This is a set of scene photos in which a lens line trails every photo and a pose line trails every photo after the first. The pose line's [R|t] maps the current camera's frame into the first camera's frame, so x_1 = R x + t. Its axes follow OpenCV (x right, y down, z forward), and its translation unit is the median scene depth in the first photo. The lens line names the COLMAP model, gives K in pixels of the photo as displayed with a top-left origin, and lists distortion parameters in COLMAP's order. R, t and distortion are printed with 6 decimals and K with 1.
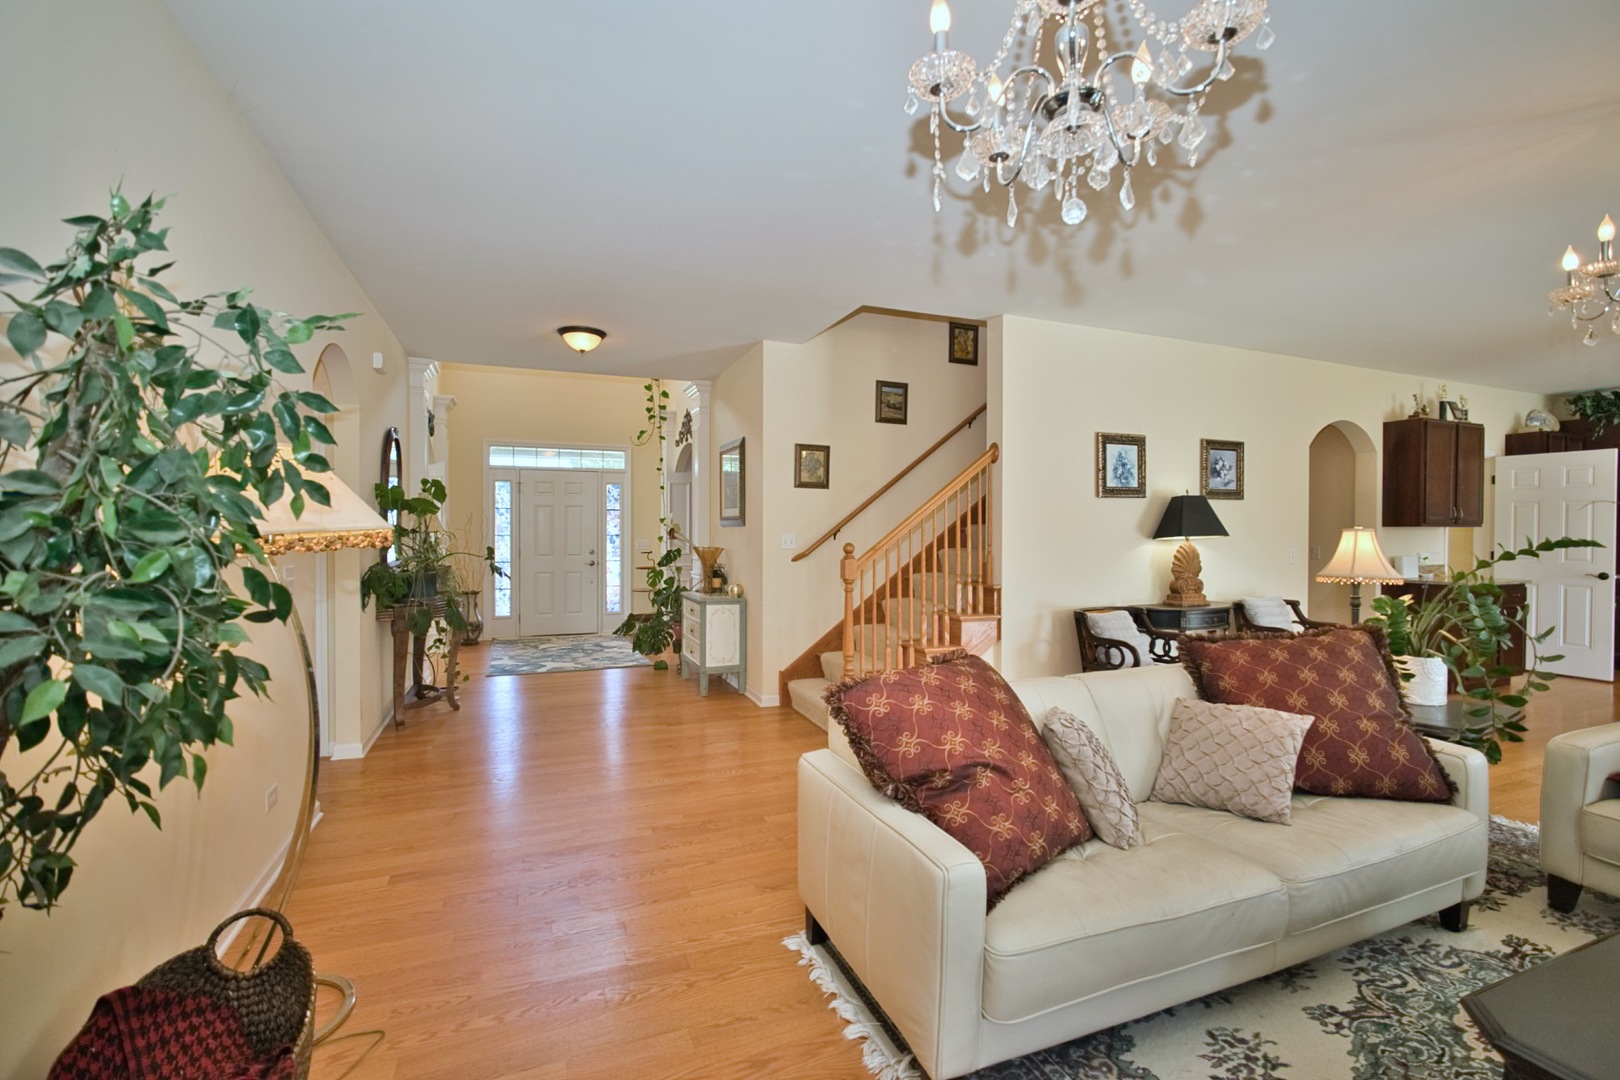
lens RADIAL K [[704.9, 0, 805.2], [0, 704.9, 537.9], [0, 0, 1]] dist [-0.020554, 0.005312]
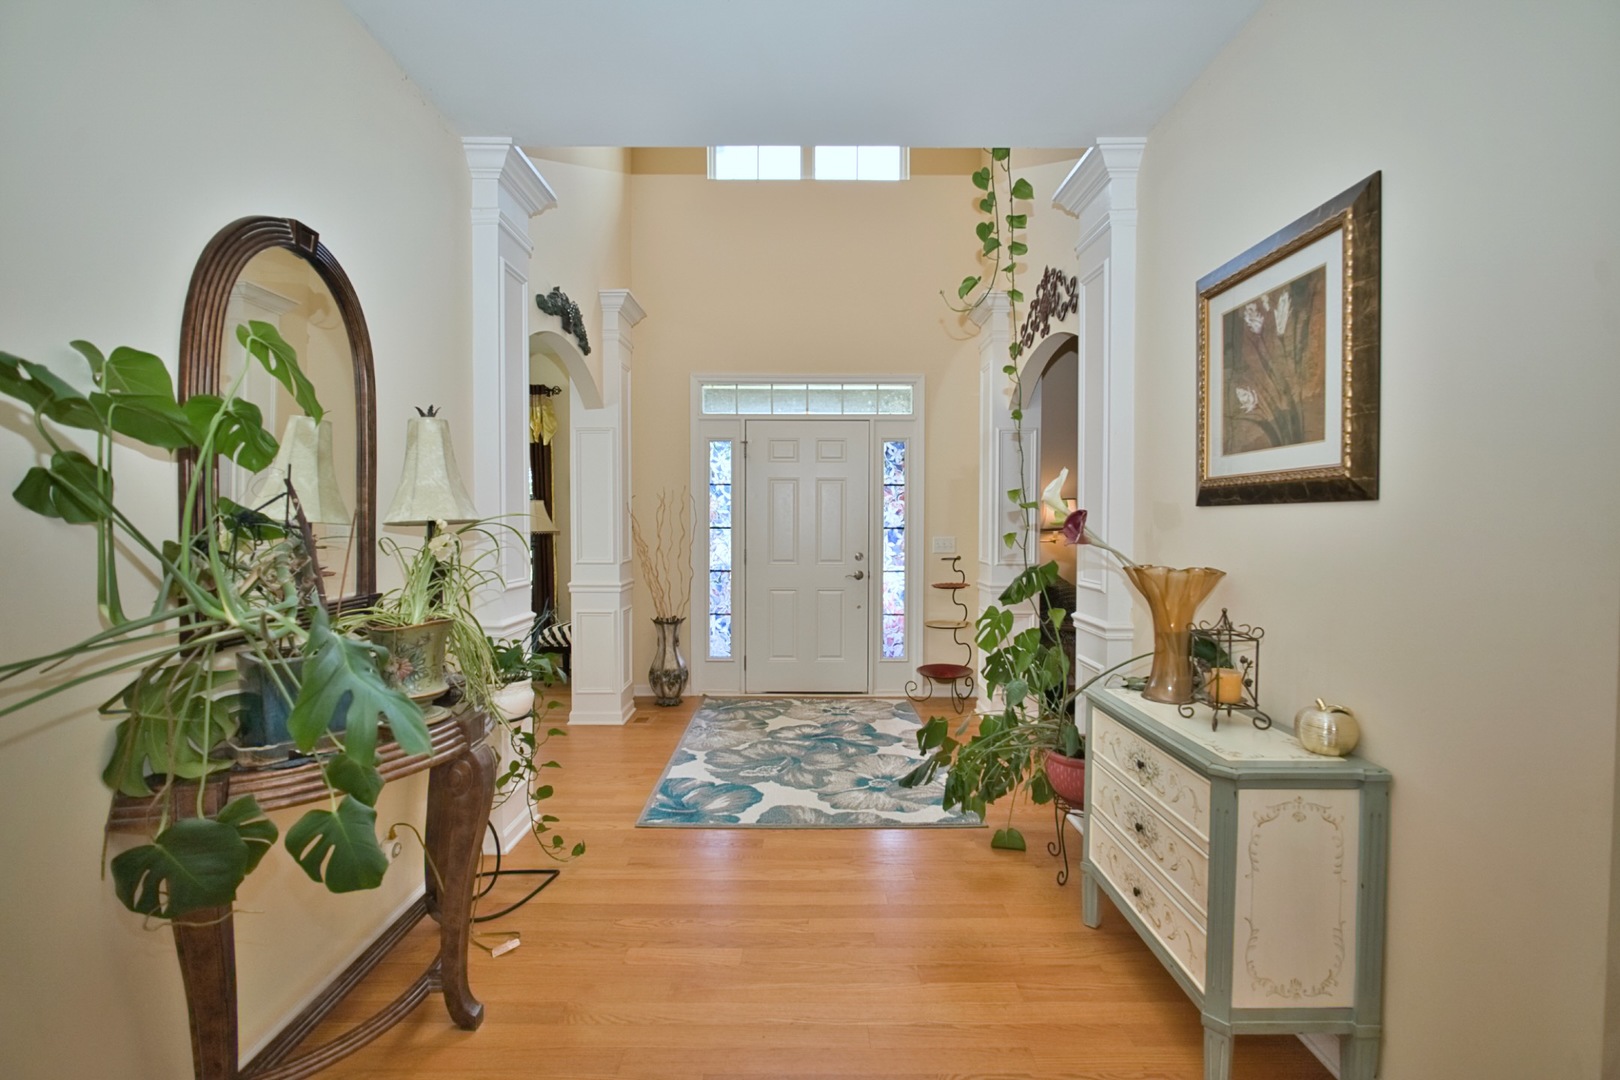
lens RADIAL K [[704.9, 0, 804.4], [0, 704.9, 537.5], [0, 0, 1]] dist [-0.020554, 0.005312]
pose [[0.927561, 0.007100, -0.373605, -0.161568], [-0.001816, 0.999893, 0.014493, -0.005439], [0.373668, -0.012765, 0.927475, 0.563151]]
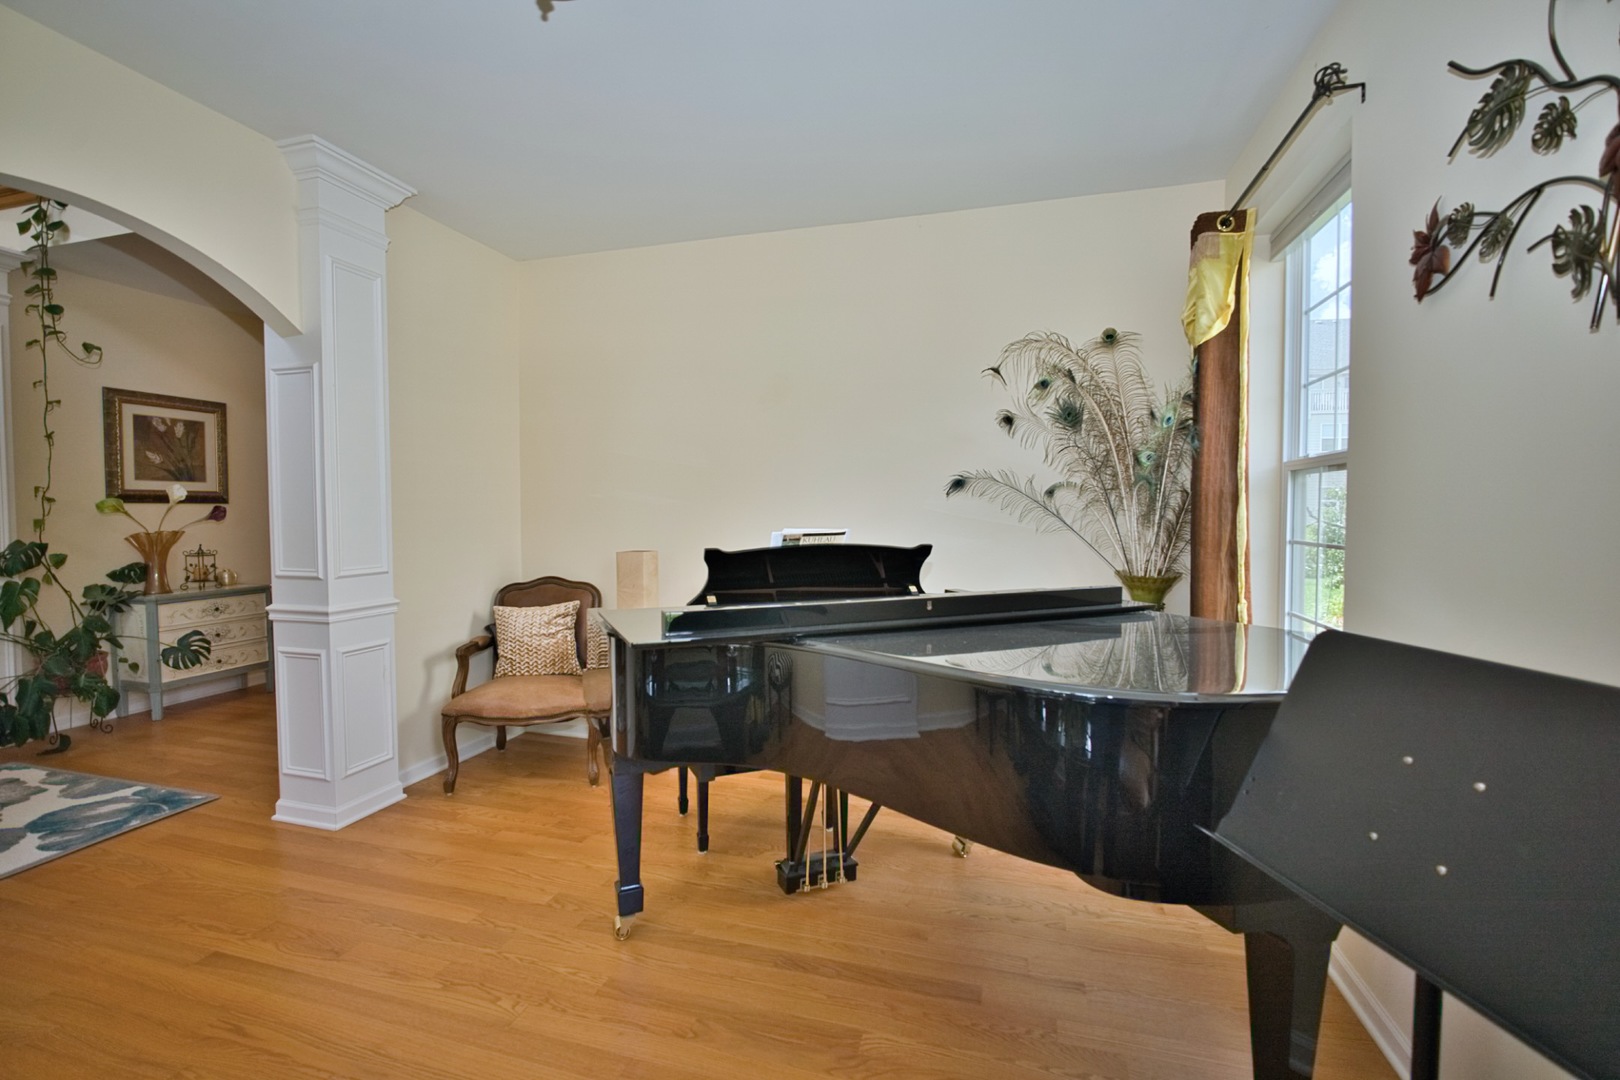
lens RADIAL K [[704.9, 0, 810.0], [0, 704.9, 533.8], [0, 0, 1]] dist [-0.020554, 0.005312]
pose [[-0.789087, -0.021369, 0.613909, -1.018605], [0.007309, 0.998997, 0.044168, -0.010764], [-0.614238, 0.039340, -0.788140, 1.049027]]
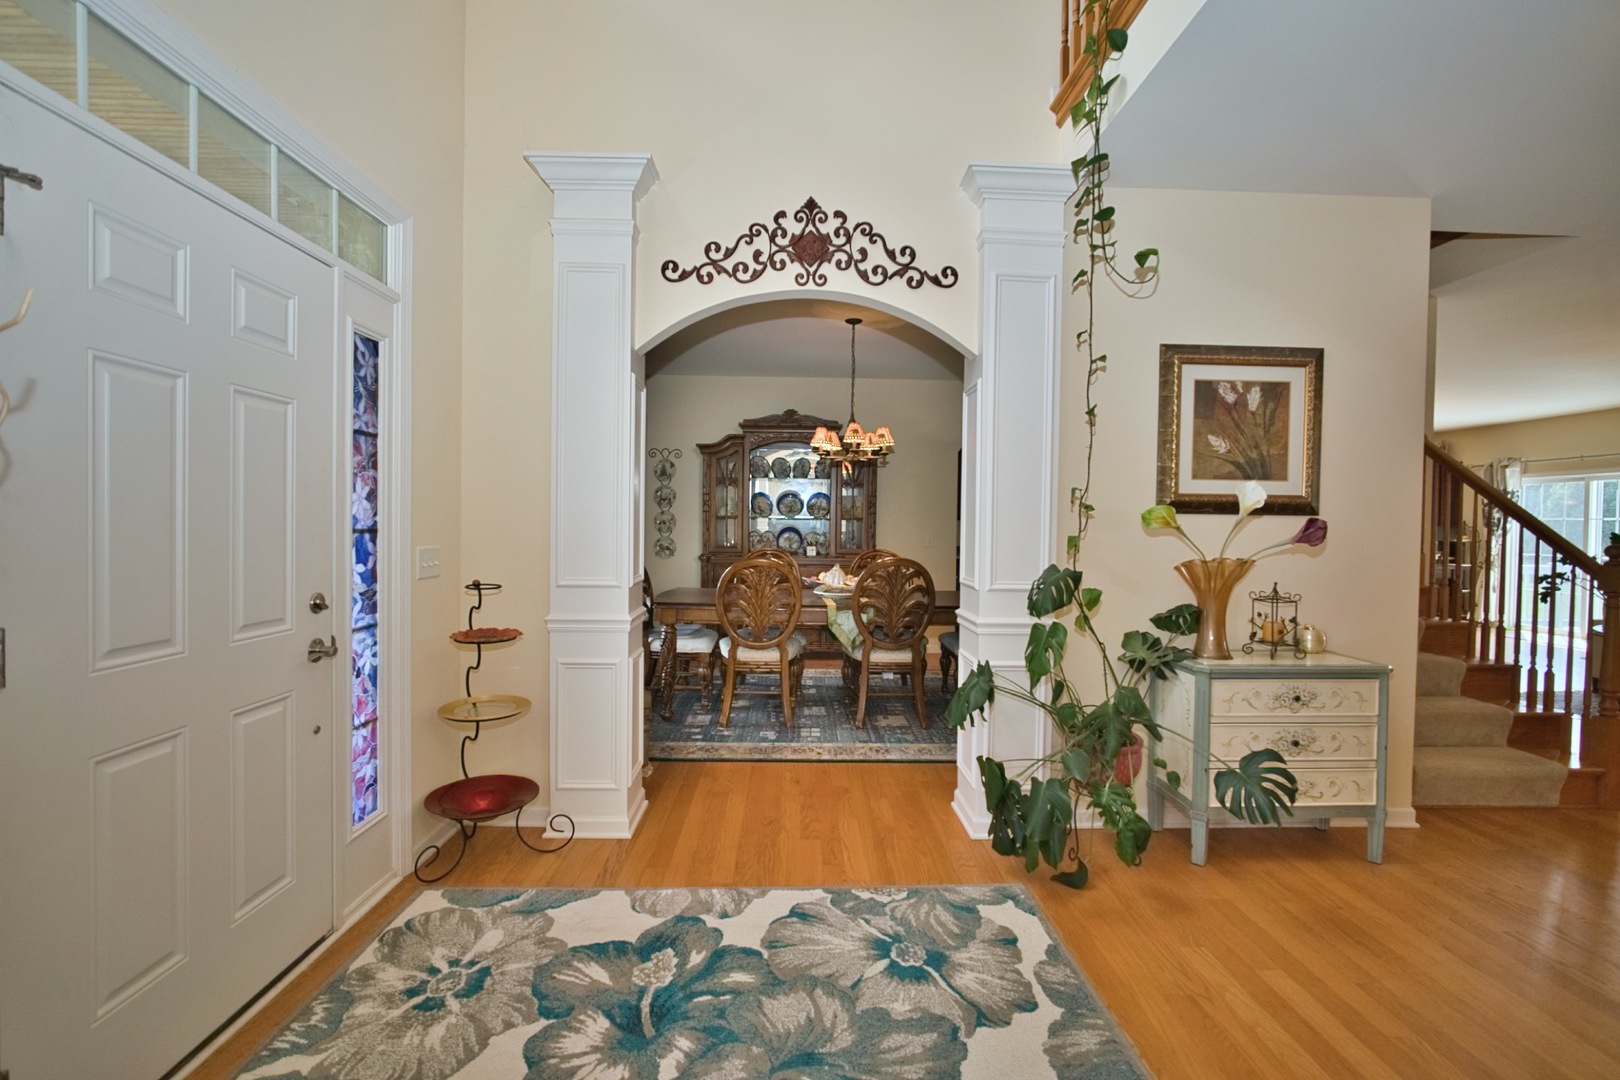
lens RADIAL K [[704.9, 0, 809.6], [0, 704.9, 536.7], [0, 0, 1]] dist [-0.020554, 0.005312]
pose [[0.344822, -0.019491, 0.938466, -0.604094], [-0.003251, 0.999754, 0.021958, -0.010120], [-0.938663, -0.010622, 0.344673, 0.994558]]
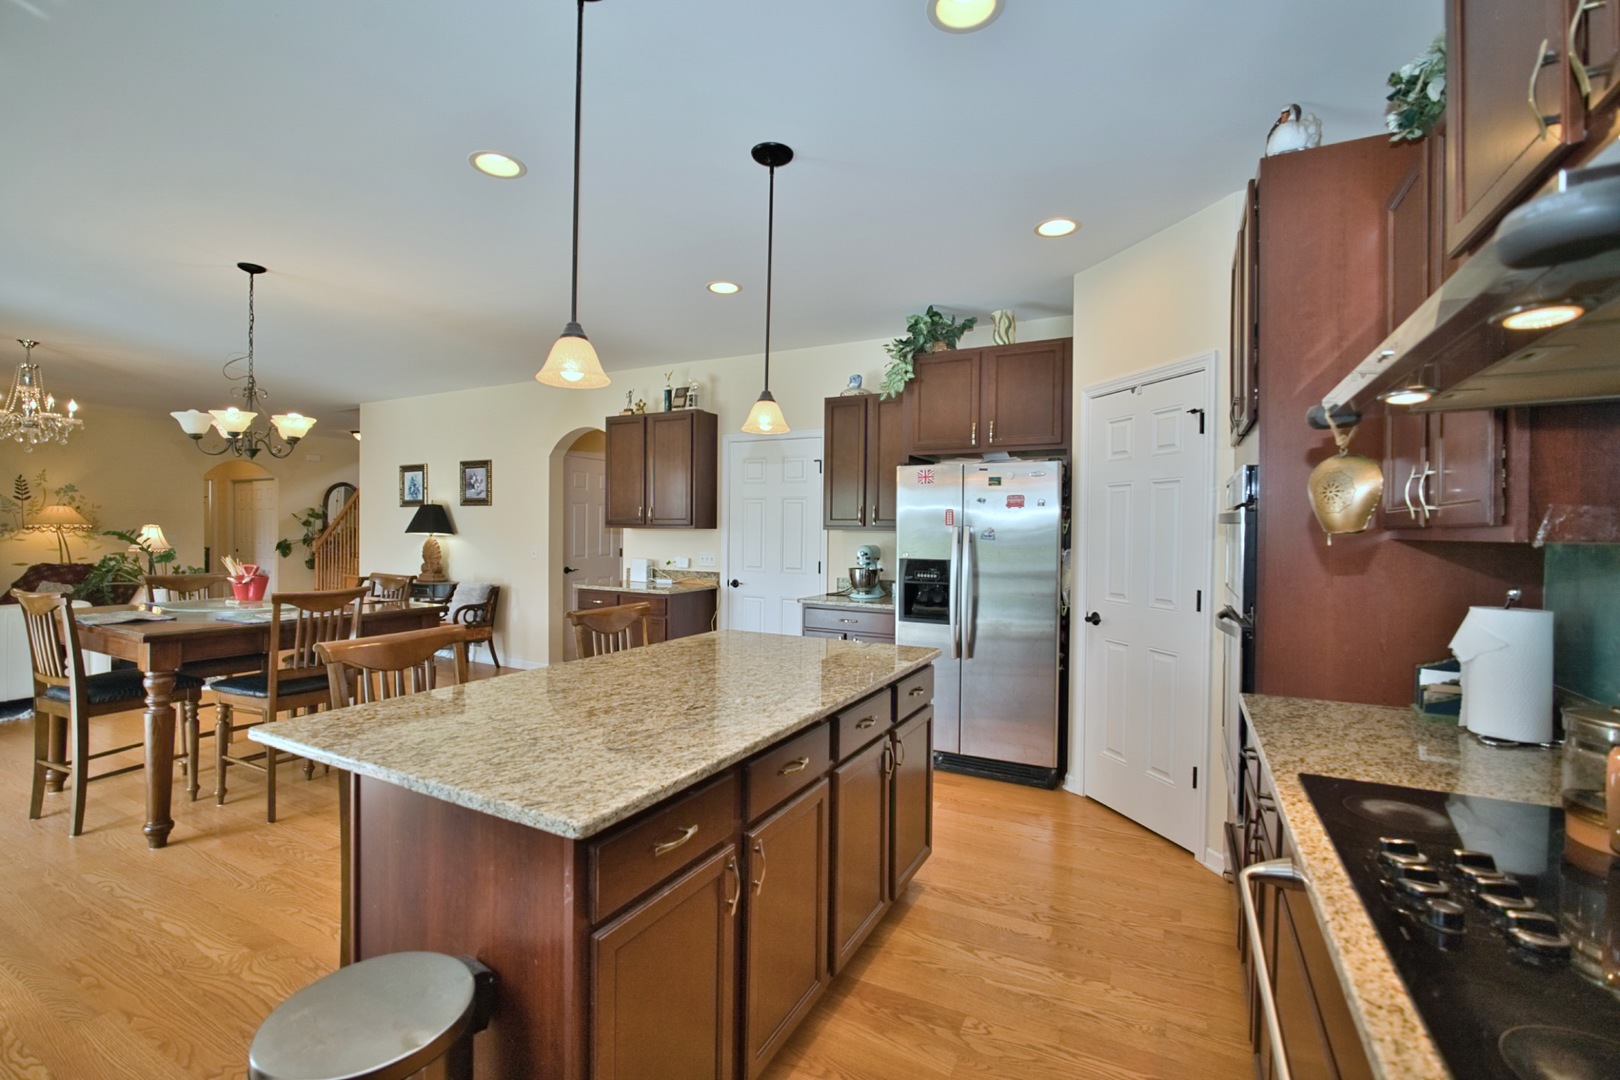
lens RADIAL K [[704.9, 0, 812.5], [0, 704.9, 536.8], [0, 0, 1]] dist [-0.020554, 0.005312]
pose [[0.660042, 0.012647, -0.751122, 1.563253], [-0.018017, 0.999837, 0.001002, -0.008398], [0.751013, 0.012872, 0.660162, 0.484617]]
